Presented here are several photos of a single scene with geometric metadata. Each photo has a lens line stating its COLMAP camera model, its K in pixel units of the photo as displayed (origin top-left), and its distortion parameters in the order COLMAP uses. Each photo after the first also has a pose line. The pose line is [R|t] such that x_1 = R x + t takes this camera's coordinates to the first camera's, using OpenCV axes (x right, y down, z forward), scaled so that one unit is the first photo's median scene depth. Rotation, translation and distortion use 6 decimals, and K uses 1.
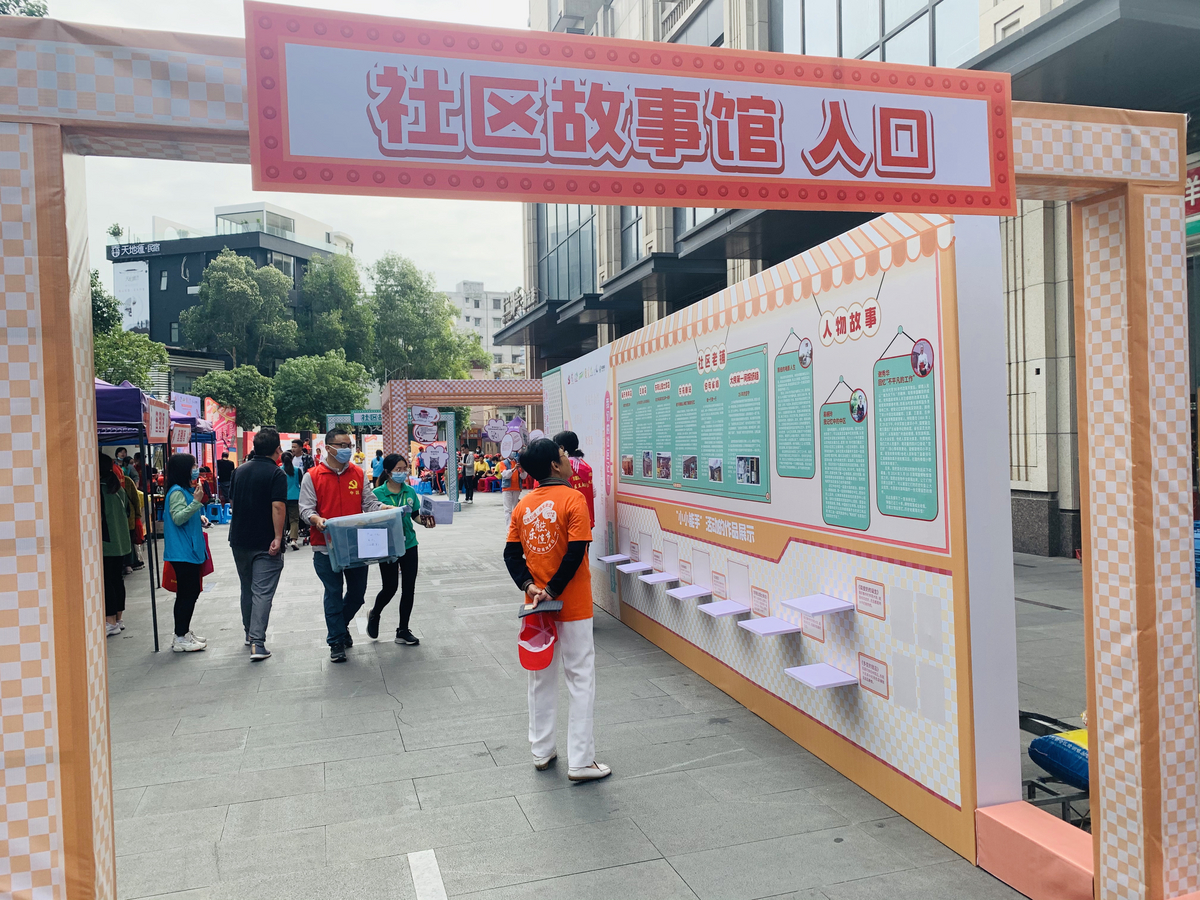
lens RADIAL K [[925.8, 0, 600.6], [0, 925.8, 448.9], [0, 0, 1]] dist [0.001023, -0.001518]
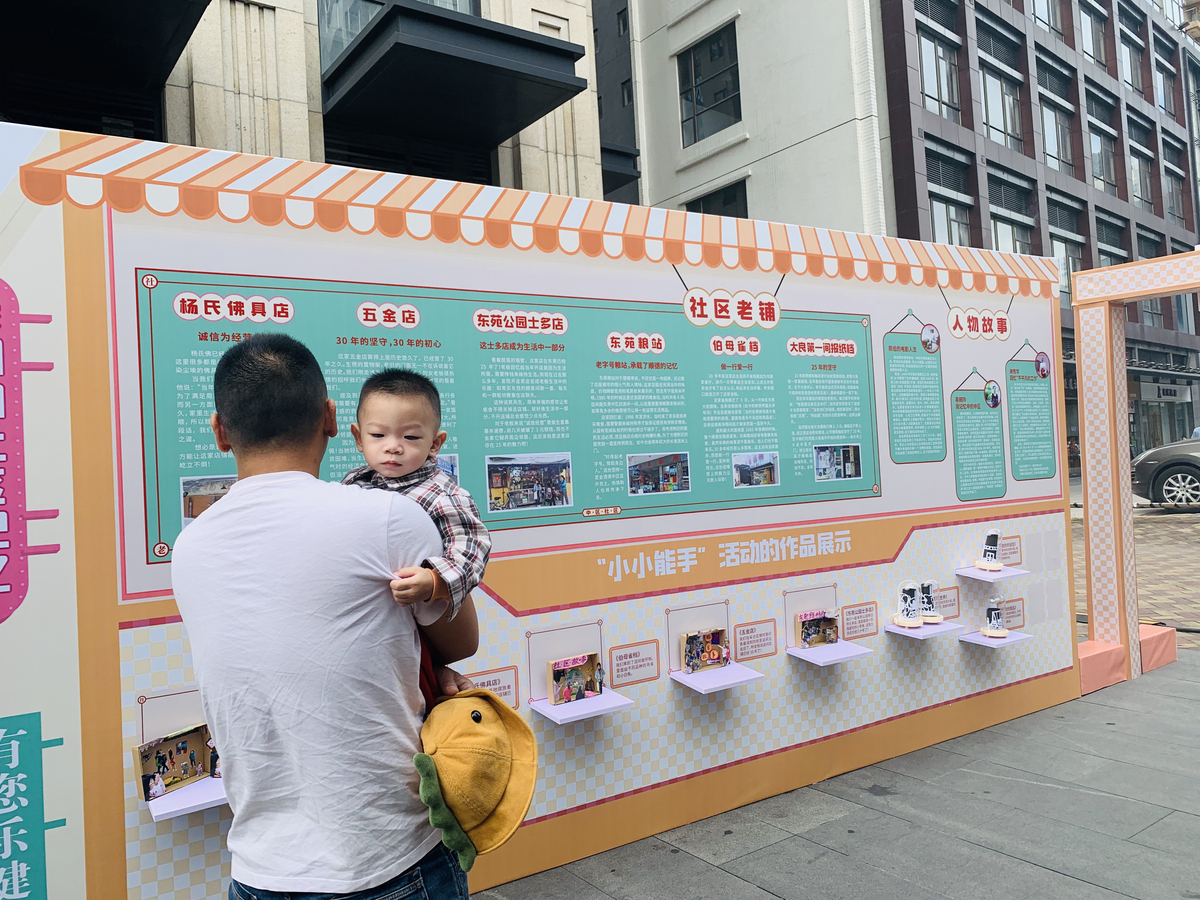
lens RADIAL K [[925.8, 0, 599.5], [0, 925.8, 449.1], [0, 0, 1]] dist [0.001023, -0.001518]
pose [[-0.324030, 0.066661, 0.943695, -0.634716], [0.070462, 0.996444, -0.046193, 0.040566], [-0.943419, 0.051527, -0.327575, 1.732058]]
